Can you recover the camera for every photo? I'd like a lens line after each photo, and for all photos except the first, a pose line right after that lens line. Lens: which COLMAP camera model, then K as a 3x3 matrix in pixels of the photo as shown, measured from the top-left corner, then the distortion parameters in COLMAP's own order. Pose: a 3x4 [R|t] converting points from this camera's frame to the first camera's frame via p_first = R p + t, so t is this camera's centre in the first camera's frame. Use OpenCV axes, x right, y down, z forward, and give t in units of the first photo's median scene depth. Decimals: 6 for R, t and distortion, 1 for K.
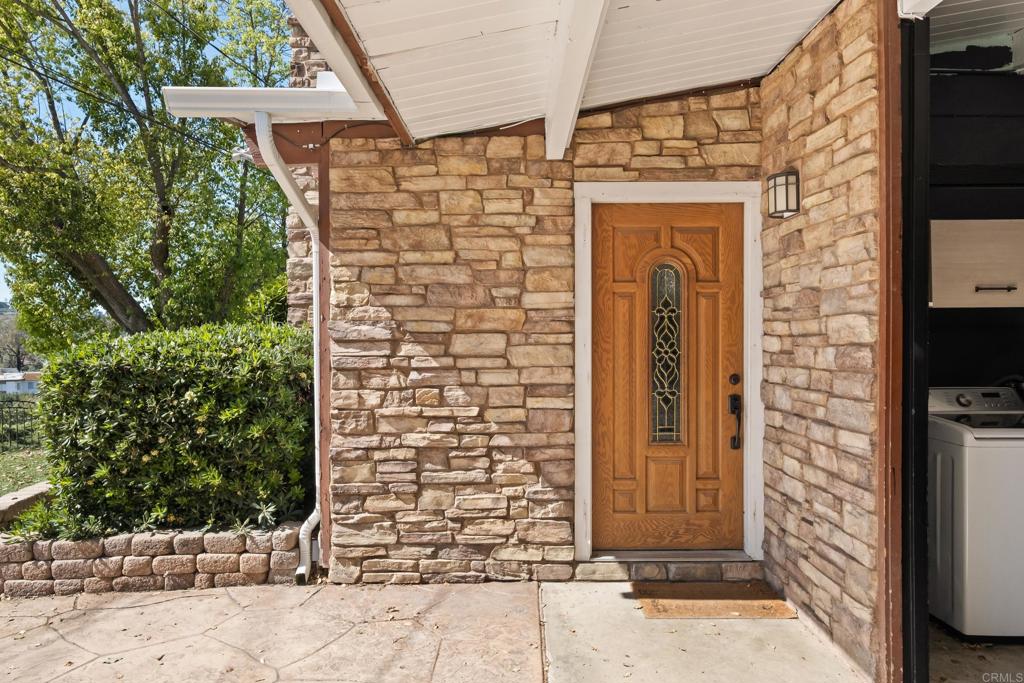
lens RADIAL K [[729.6, 0, 510.1], [0, 729.6, 340.0], [0, 0, 1]] dist [0.008971, 0.001039]
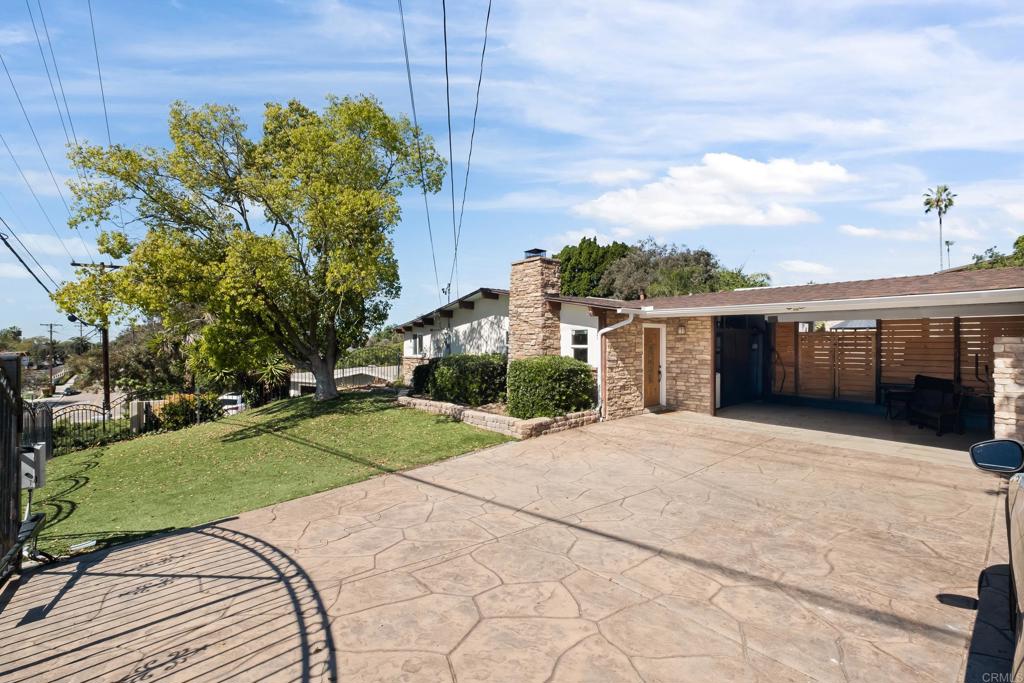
lens RADIAL K [[459.0, 0, 508.5], [0, 459.0, 341.1], [0, 0, 1]] dist [-0.002962, -0.001558]
pose [[0.767691, 0.004439, 0.640804, -2.297170], [0.000611, 0.999970, -0.007659, -0.087862], [-0.640819, 0.006271, 0.767666, -0.603997]]
